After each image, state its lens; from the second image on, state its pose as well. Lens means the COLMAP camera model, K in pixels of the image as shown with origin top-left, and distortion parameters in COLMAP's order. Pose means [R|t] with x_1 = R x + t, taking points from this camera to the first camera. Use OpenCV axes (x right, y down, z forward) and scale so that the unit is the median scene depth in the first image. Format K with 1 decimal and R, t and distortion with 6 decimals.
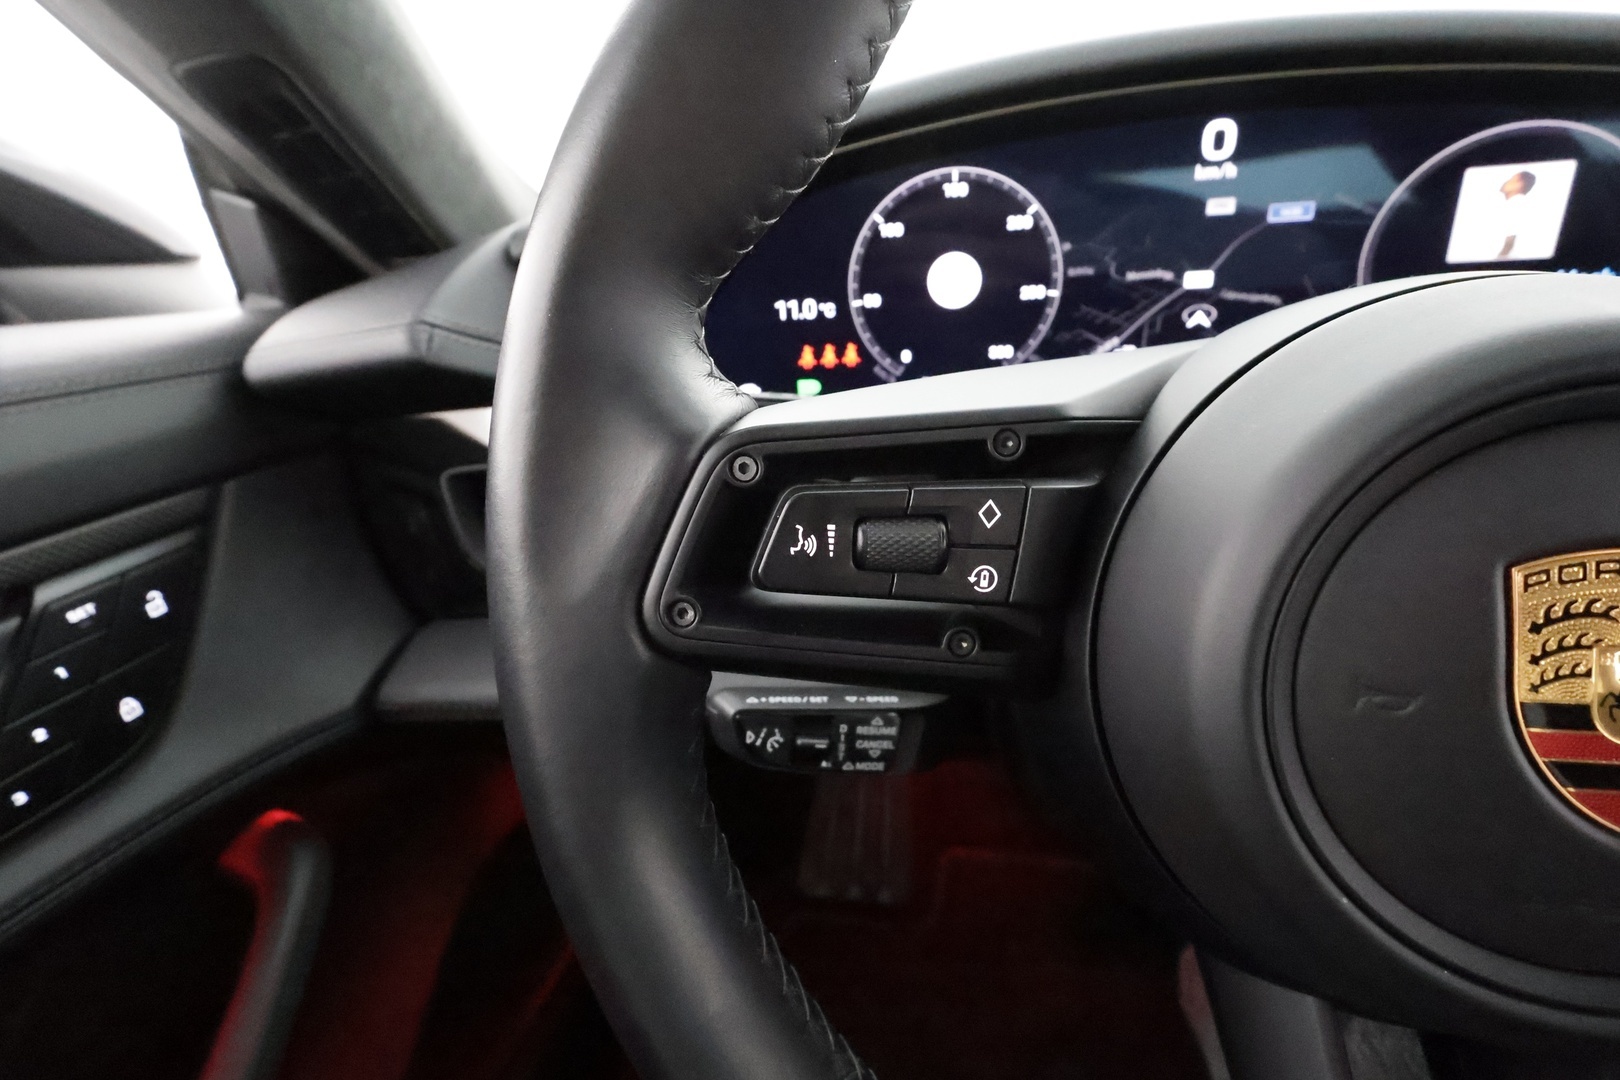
lens RADIAL K [[745.1, 0, 810.0], [0, 745.1, 540.0], [0, 0, 1]] dist [-0.002964, 0.001708]
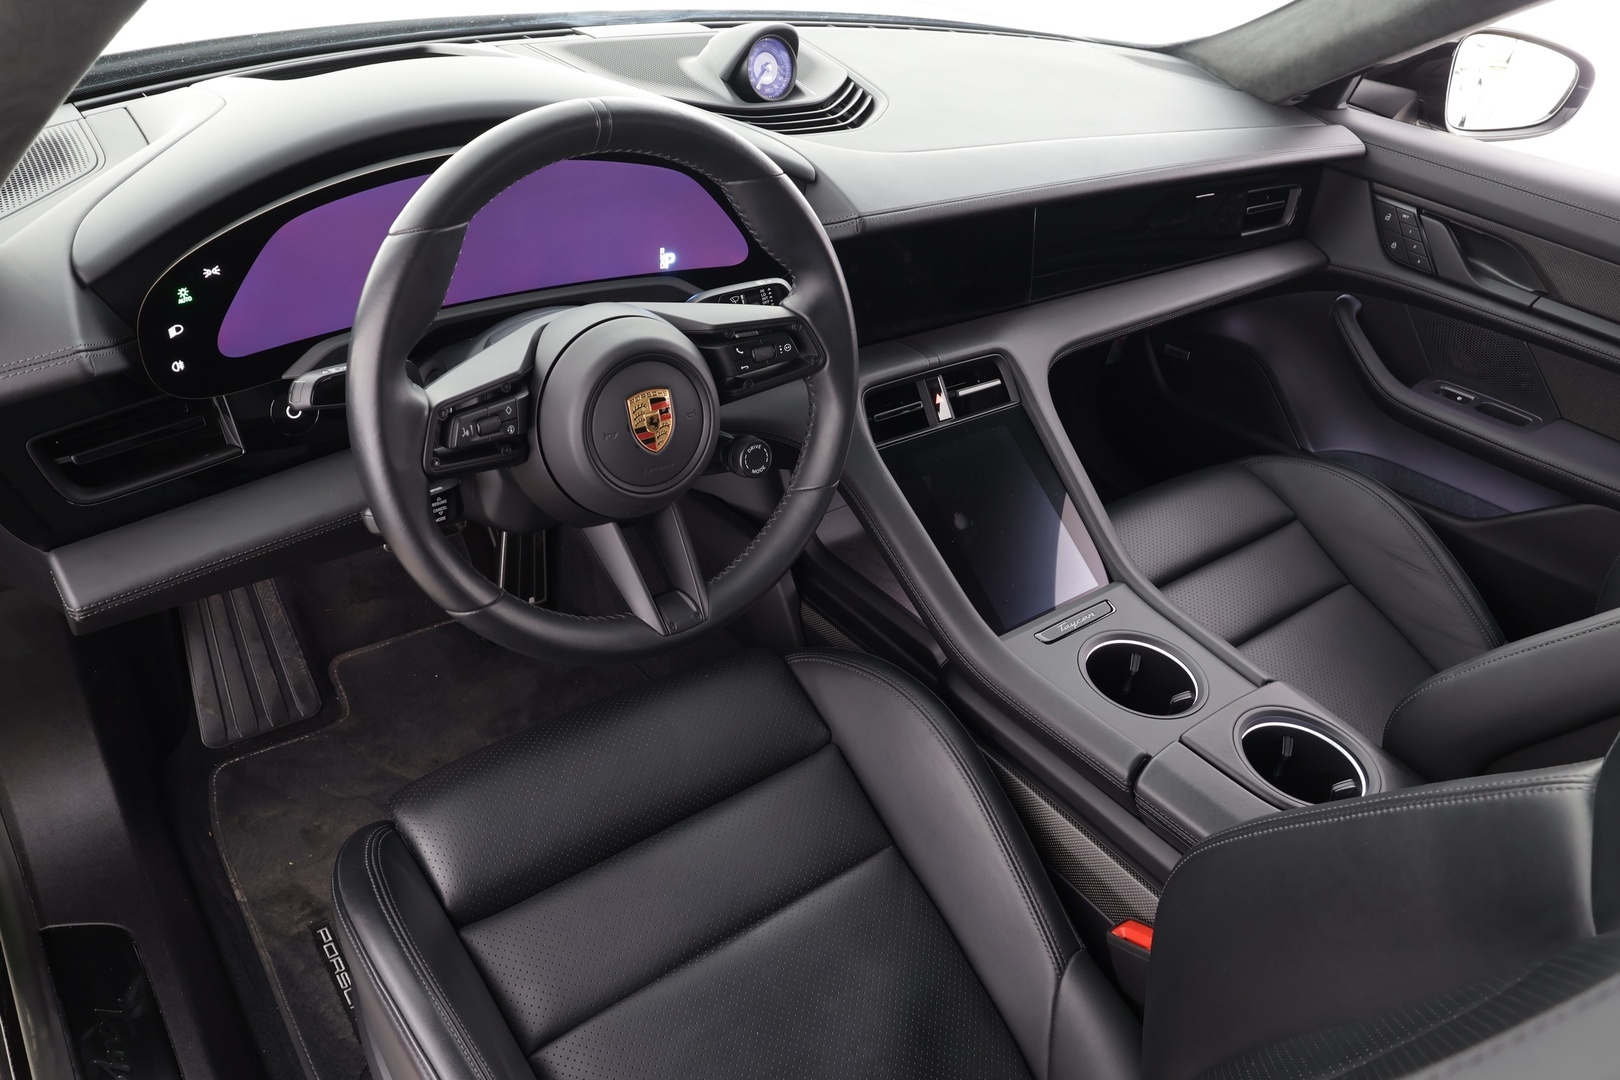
lens RADIAL K [[1126.1, 0, 802.8], [0, 1126.1, 546.0], [0, 0, 1]] dist [-0.001224, -0.000859]
pose [[0.659751, -0.323051, 0.678503, -1.545486], [0.149851, 0.941306, 0.302468, -0.486544], [-0.736392, -0.097879, 0.669437, -2.100714]]
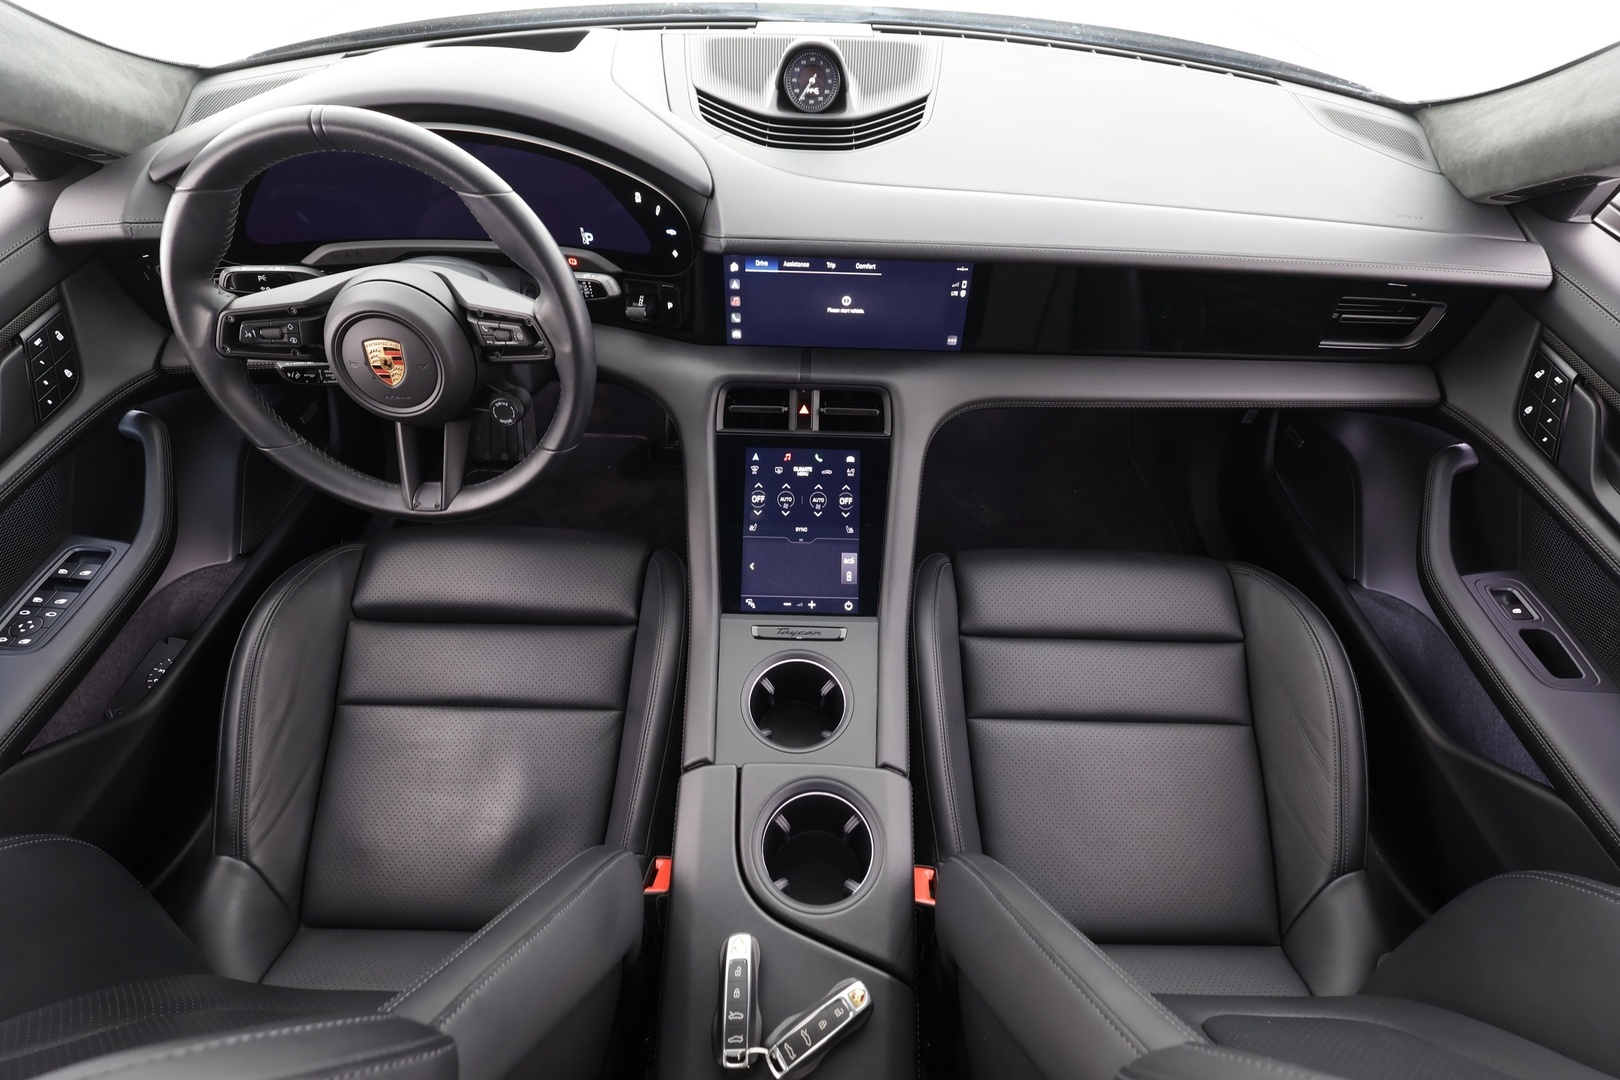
lens RADIAL K [[745.1, 0, 810.0], [0, 745.1, 540.0], [0, 0, 1]] dist [-0.002964, 0.001708]
pose [[0.981741, -0.075027, 0.174802, 1.607188], [-0.013517, 0.889094, 0.457525, -0.653773], [-0.189742, -0.451534, 0.871846, -2.765757]]
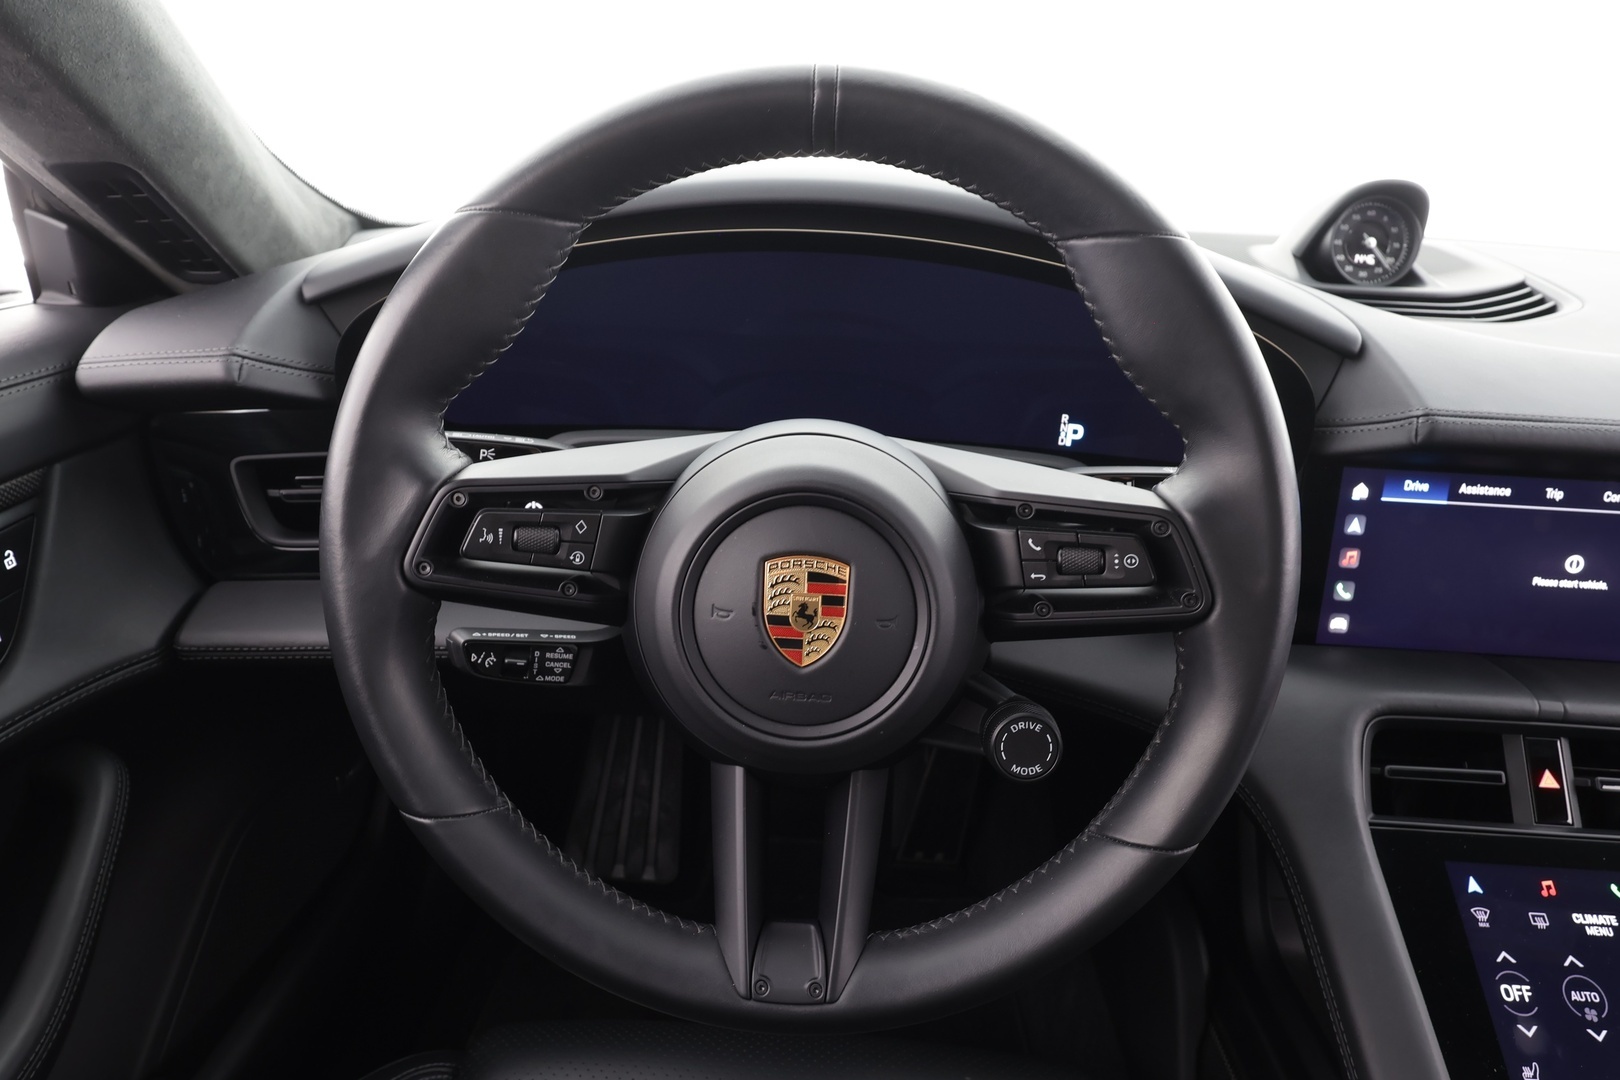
lens RADIAL K [[965.6, 0, 811.8], [0, 965.6, 547.6], [0, 0, 1]] dist [0.002863, 0.001531]
pose [[0.983390, 0.039291, 0.177199, 0.245860], [-0.043917, 0.998787, 0.022257, -0.039716], [-0.176110, -0.029669, 0.983923, -1.096148]]
